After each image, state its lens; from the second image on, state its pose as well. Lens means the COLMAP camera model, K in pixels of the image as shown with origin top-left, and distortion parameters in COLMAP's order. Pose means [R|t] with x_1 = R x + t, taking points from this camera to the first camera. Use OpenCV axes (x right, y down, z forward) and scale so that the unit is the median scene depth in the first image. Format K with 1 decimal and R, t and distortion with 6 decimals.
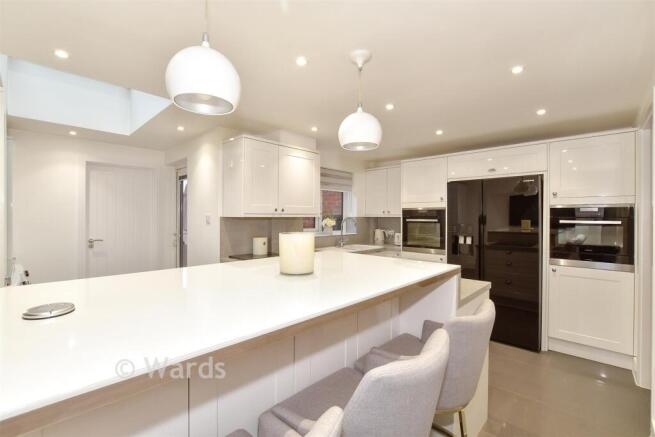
lens RADIAL K [[287.4, 0, 327.5], [0, 287.4, 218.5], [0, 0, 1]] dist [-0.000450, 0.000048]
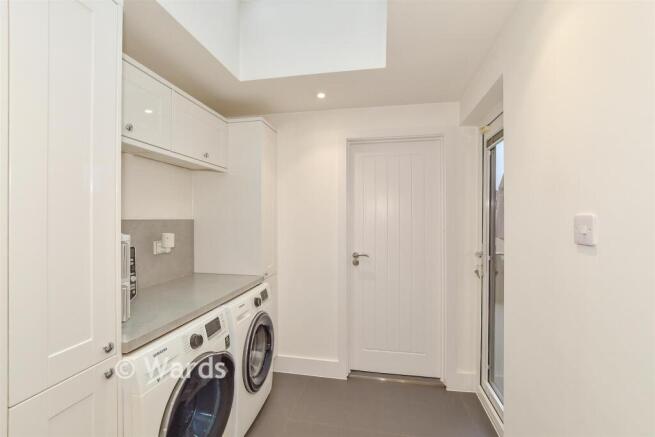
lens RADIAL K [[287.4, 0, 327.5], [0, 287.4, 218.5], [0, 0, 1]] dist [-0.000450, 0.000048]
pose [[0.531418, -0.004136, -0.847100, -0.278072], [-0.001250, 0.999983, -0.005666, -0.005833], [0.847109, 0.004070, 0.531404, 0.576283]]
